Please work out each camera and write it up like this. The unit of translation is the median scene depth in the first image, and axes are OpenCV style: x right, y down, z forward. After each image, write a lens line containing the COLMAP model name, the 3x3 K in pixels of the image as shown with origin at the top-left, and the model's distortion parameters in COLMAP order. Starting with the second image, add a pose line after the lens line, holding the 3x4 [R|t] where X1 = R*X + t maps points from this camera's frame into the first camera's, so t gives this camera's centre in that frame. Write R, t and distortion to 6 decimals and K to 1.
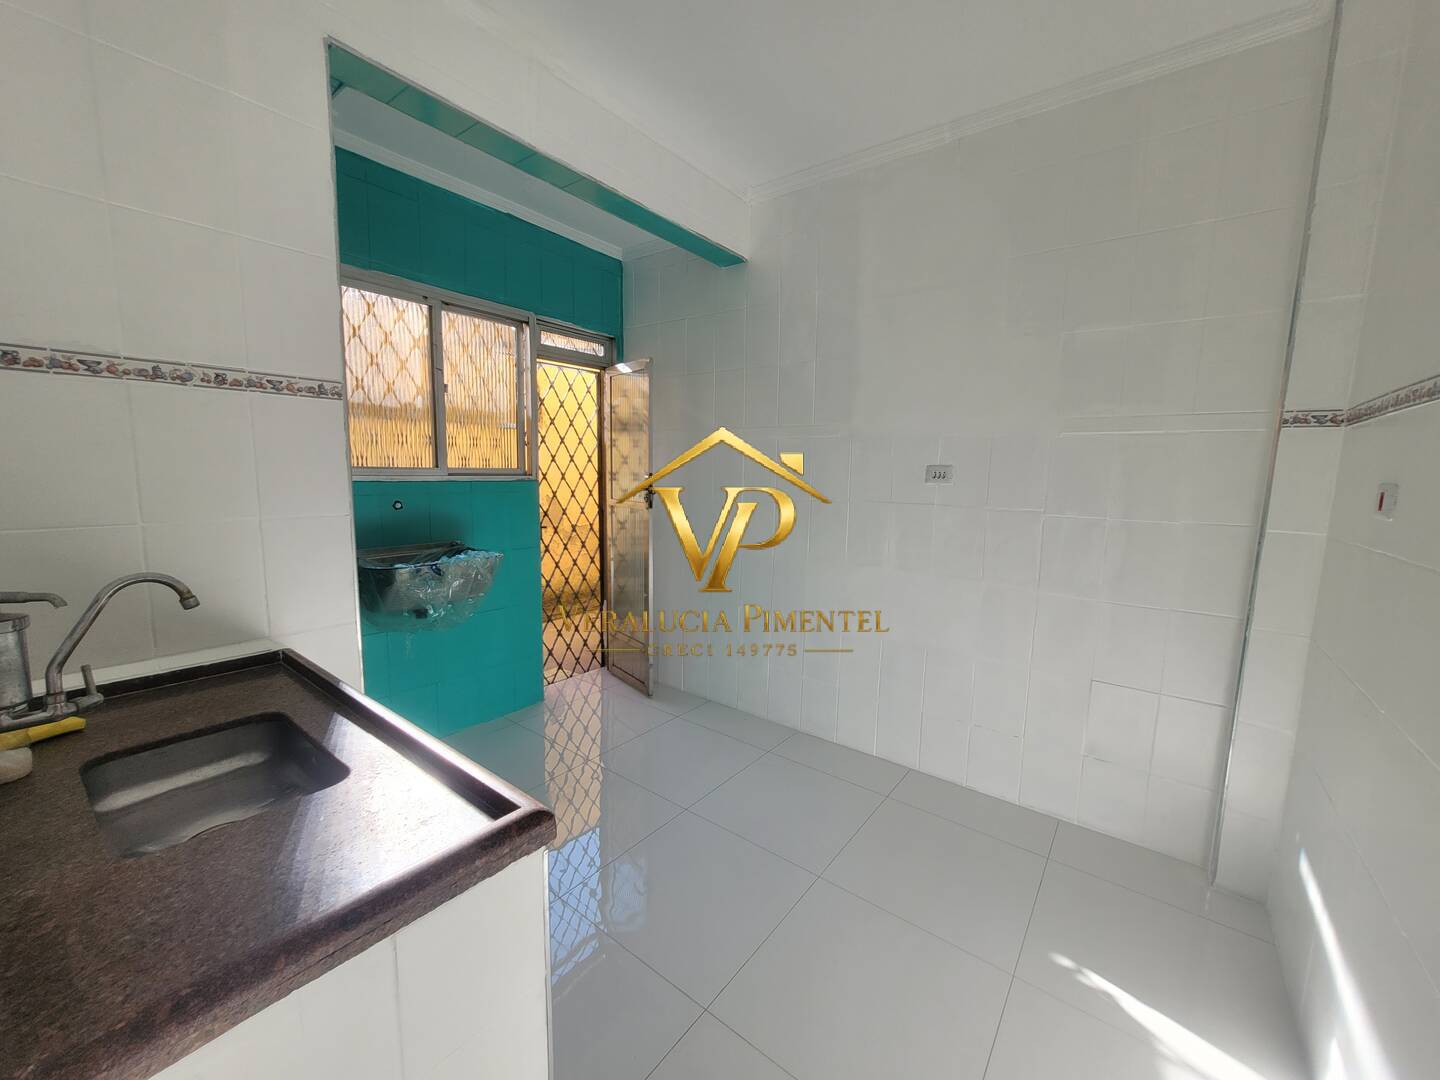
lens RADIAL K [[572.7, 0, 731.6], [0, 572.7, 542.0], [0, 0, 1]] dist [0.000776, 0.000202]
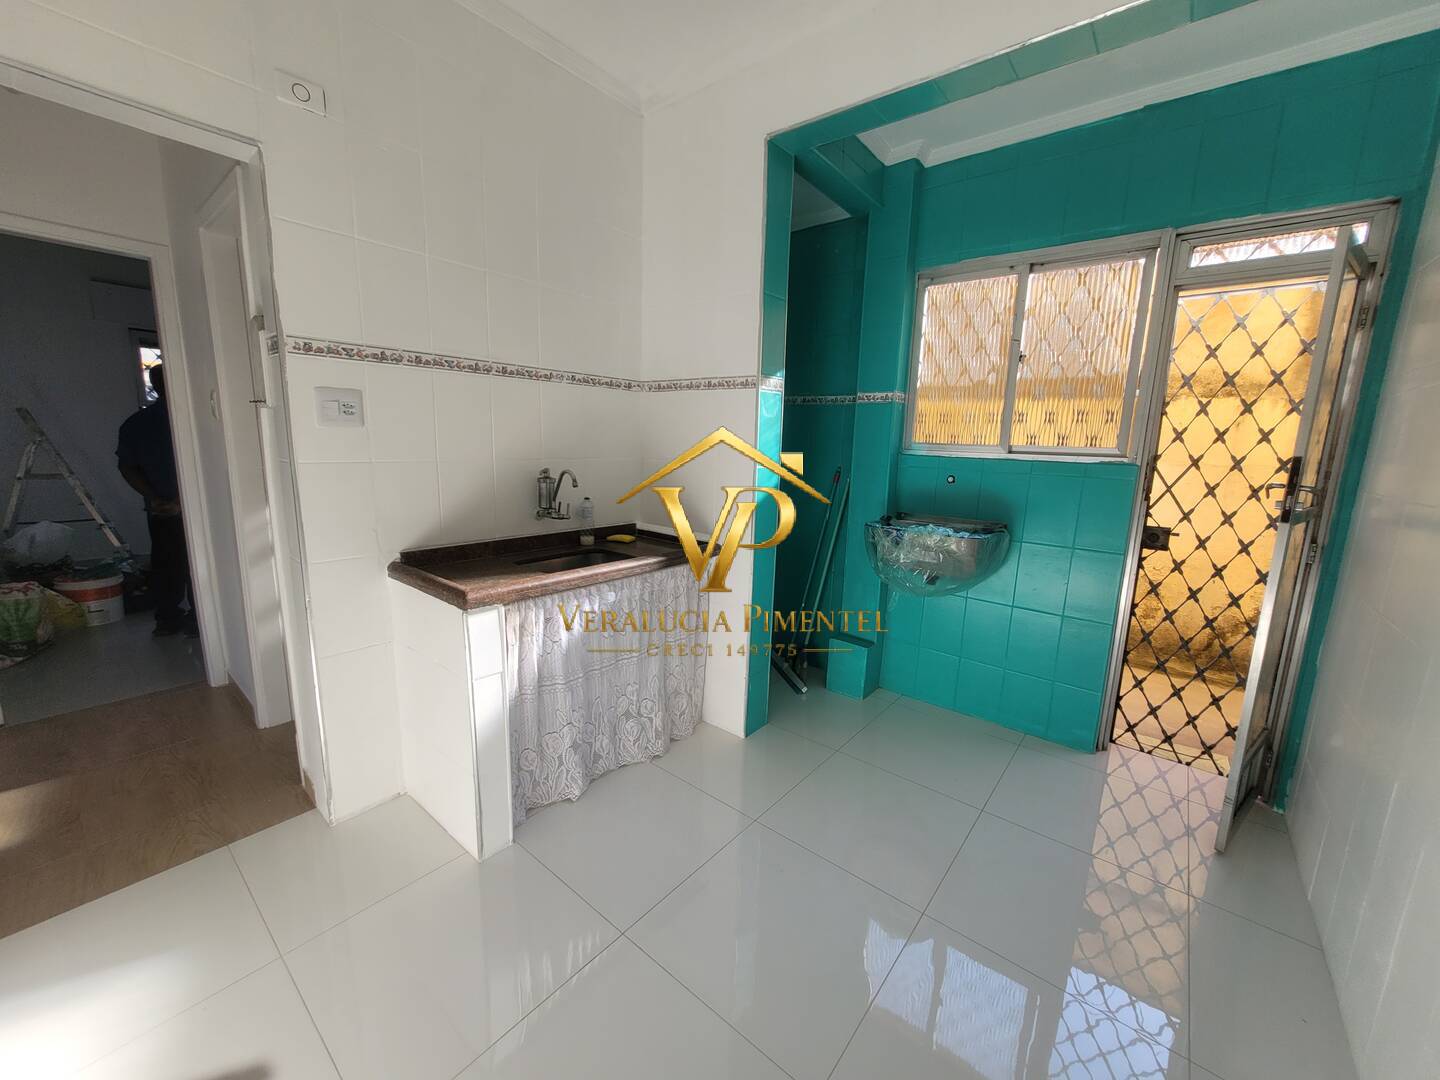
lens RADIAL K [[563.3, 0, 720.0], [0, 563.3, 540.0], [0, 0, 1]] dist [-0.000172, -0.000050]
pose [[-0.033197, 0.156743, -0.987081, 0.459322], [-0.161918, 0.973735, 0.160069, -0.049267], [0.986246, 0.165140, -0.006946, 0.563408]]
